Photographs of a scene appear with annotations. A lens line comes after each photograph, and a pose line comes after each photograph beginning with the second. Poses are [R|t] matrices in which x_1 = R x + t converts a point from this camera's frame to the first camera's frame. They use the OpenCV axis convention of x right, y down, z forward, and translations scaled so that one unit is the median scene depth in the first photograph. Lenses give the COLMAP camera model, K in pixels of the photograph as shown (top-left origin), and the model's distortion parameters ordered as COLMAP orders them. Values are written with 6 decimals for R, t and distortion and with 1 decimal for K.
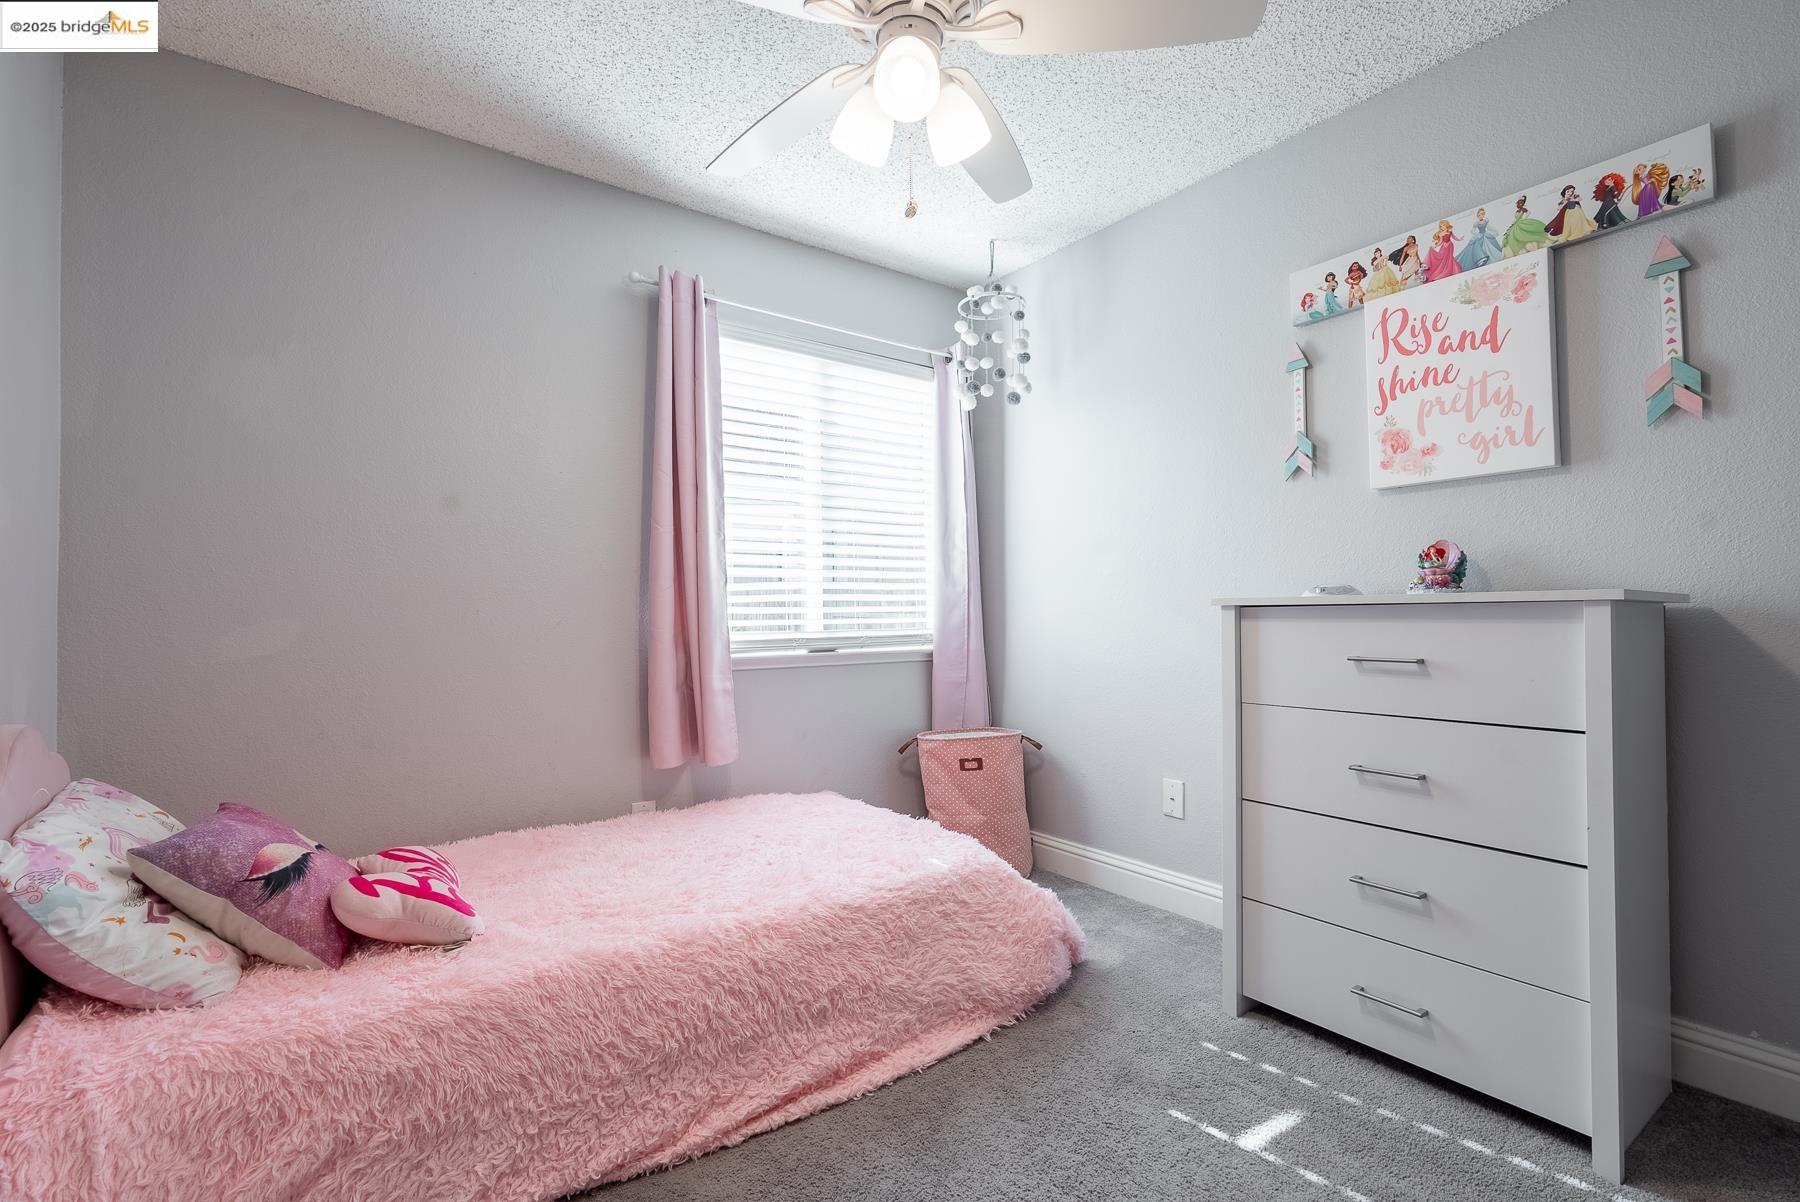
lens RADIAL K [[817.4, 0, 901.8], [0, 817.4, 602.8], [0, 0, 1]] dist [-0.005441, 0.002340]
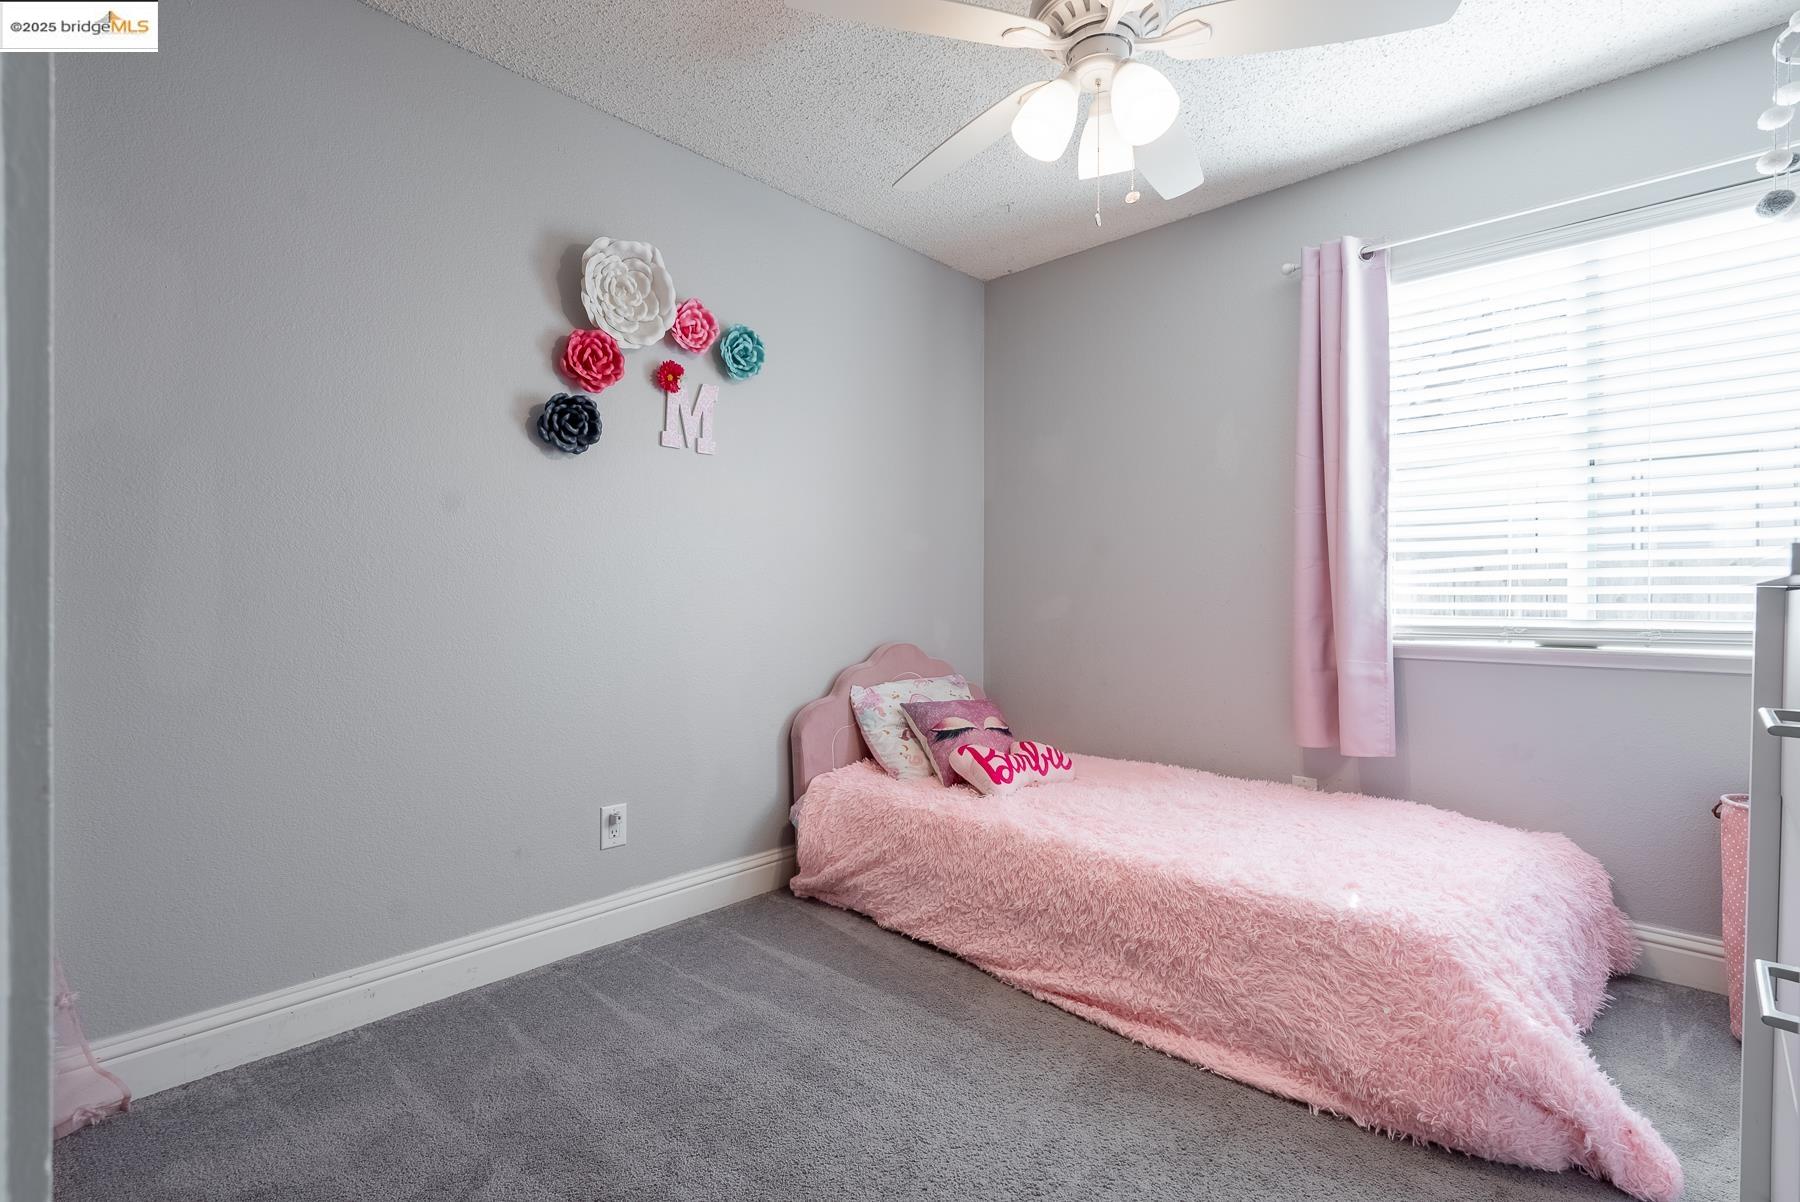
lens RADIAL K [[817.4, 0, 901.3], [0, 817.4, 601.0], [0, 0, 1]] dist [-0.005441, 0.002340]
pose [[0.176698, 0.016499, -0.984127, 0.896103], [0.011859, 0.999751, 0.018890, -0.004766], [0.984194, -0.015008, 0.176458, 0.481001]]
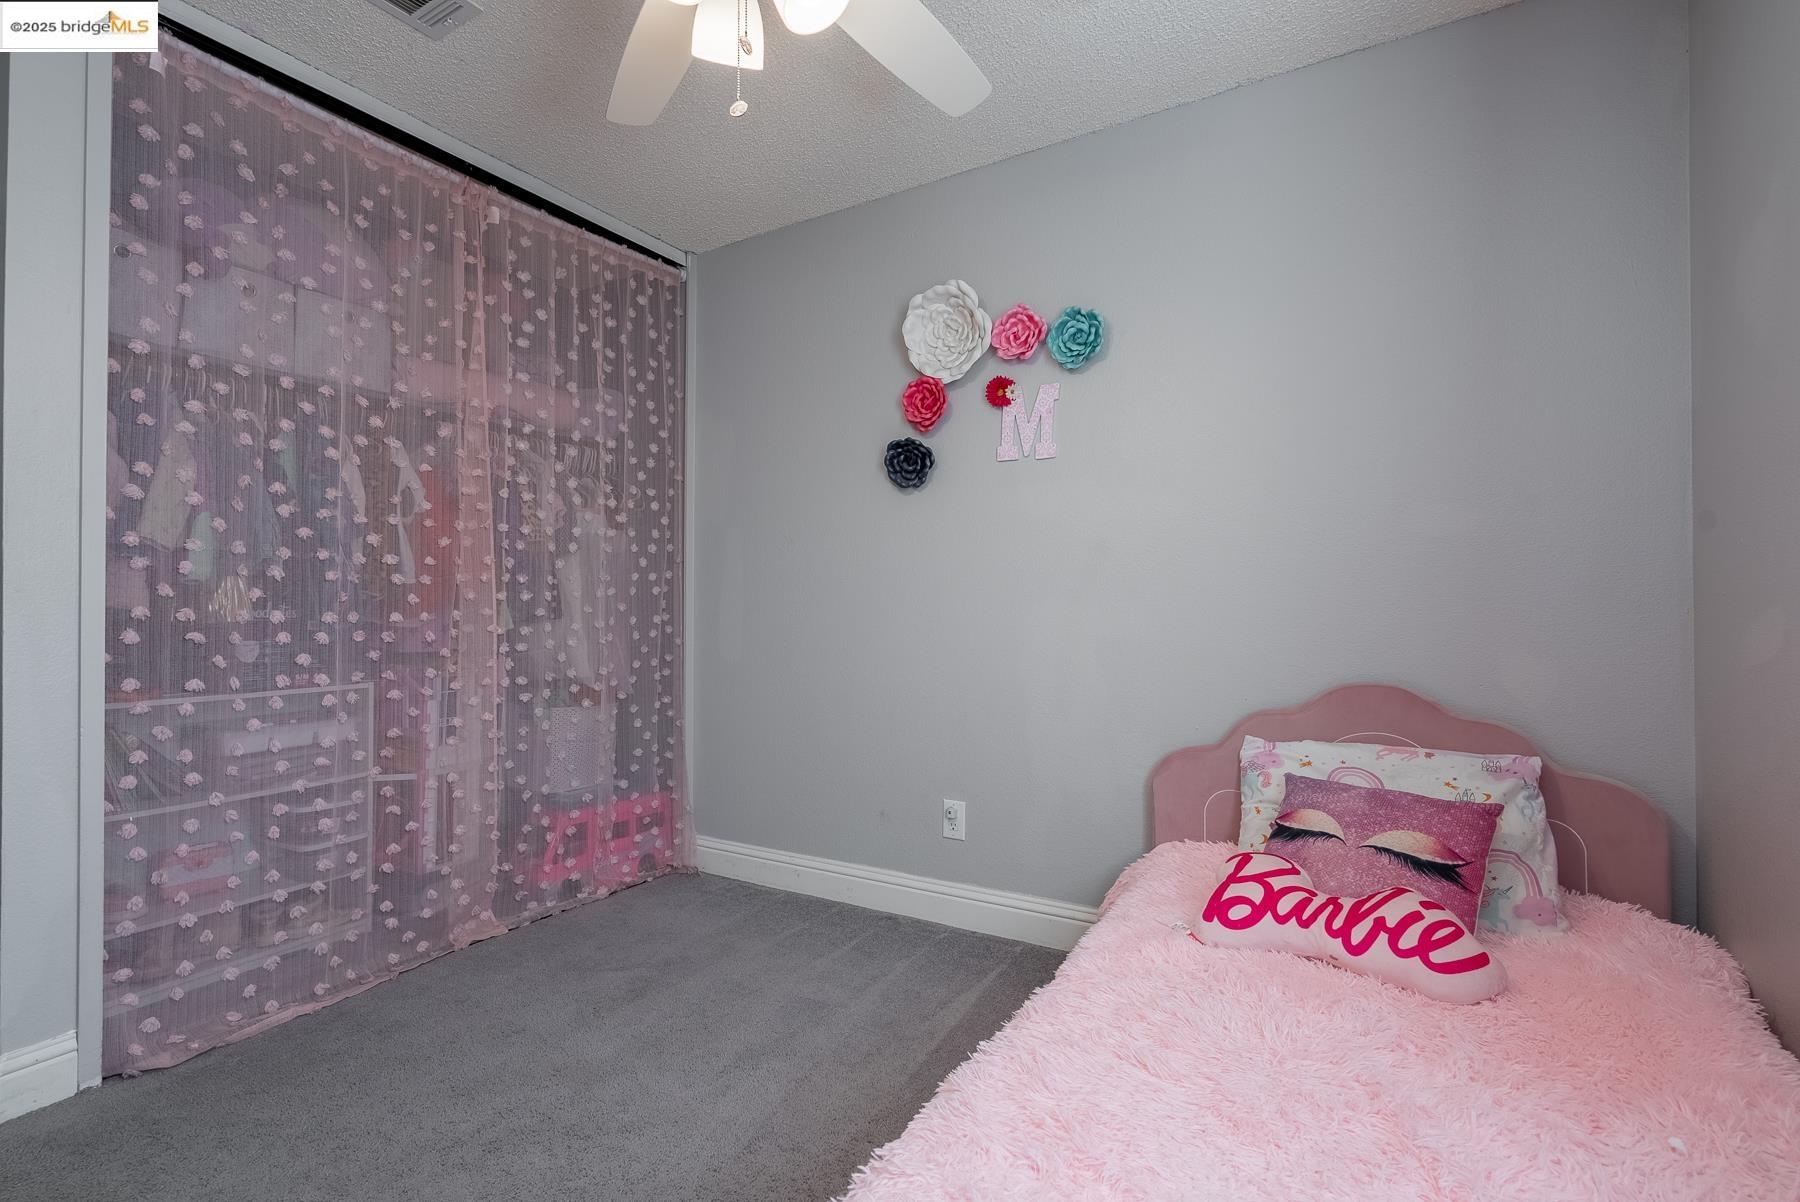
lens RADIAL K [[817.4, 0, 898.1], [0, 817.4, 601.8], [0, 0, 1]] dist [-0.005441, 0.002340]
pose [[-0.921651, 0.005898, -0.387974, 0.159594], [0.014255, 0.999724, -0.018665, 0.020205], [0.387757, -0.022734, -0.921481, 1.565589]]
